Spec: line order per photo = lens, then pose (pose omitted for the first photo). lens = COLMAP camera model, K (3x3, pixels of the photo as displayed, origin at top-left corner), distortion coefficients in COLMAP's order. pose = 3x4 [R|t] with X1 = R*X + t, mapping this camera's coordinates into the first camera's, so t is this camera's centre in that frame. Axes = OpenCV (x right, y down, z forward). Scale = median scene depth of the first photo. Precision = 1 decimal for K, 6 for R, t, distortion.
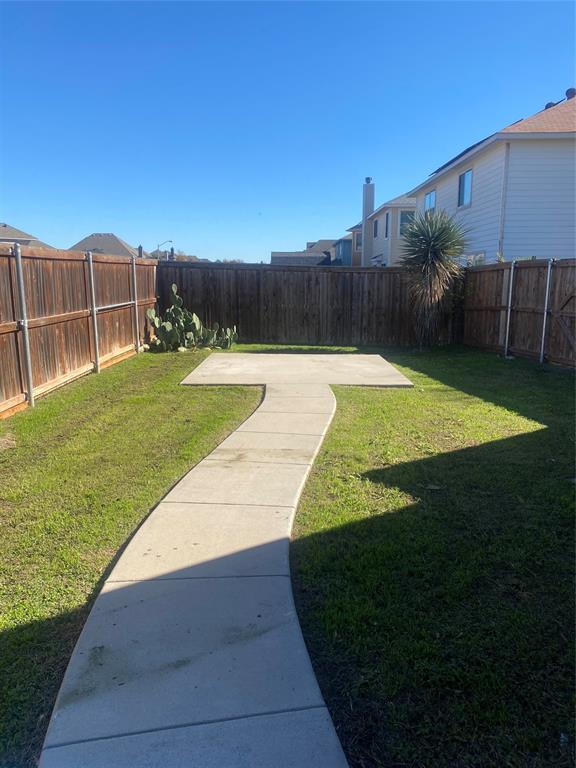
lens RADIAL K [[578.7, 0, 288.0], [0, 578.7, 384.0], [0, 0, 1]] dist [0.002991, -0.005061]
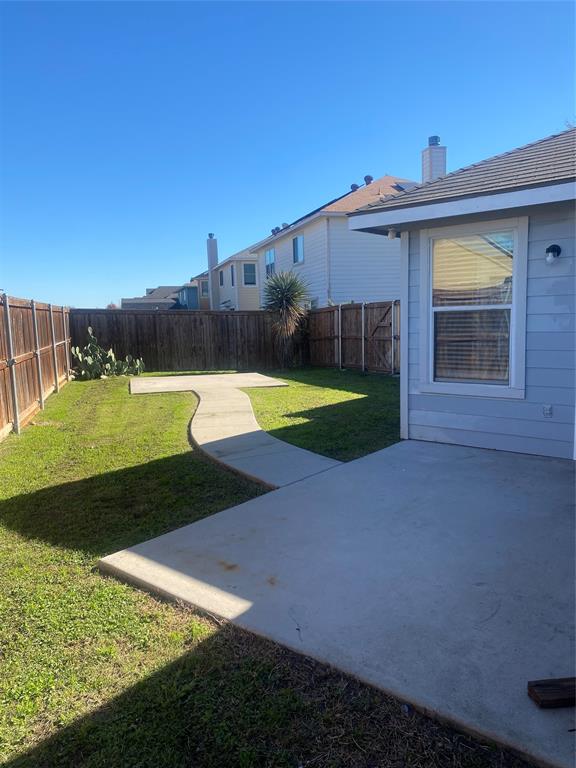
lens RADIAL K [[578.7, 0, 288.0], [0, 578.7, 384.0], [0, 0, 1]] dist [0.002991, -0.005061]
pose [[0.959609, -0.053599, 0.276185, -0.137629], [0.073983, 0.995209, -0.063917, 0.063686], [-0.271436, 0.081768, 0.958977, -0.317723]]
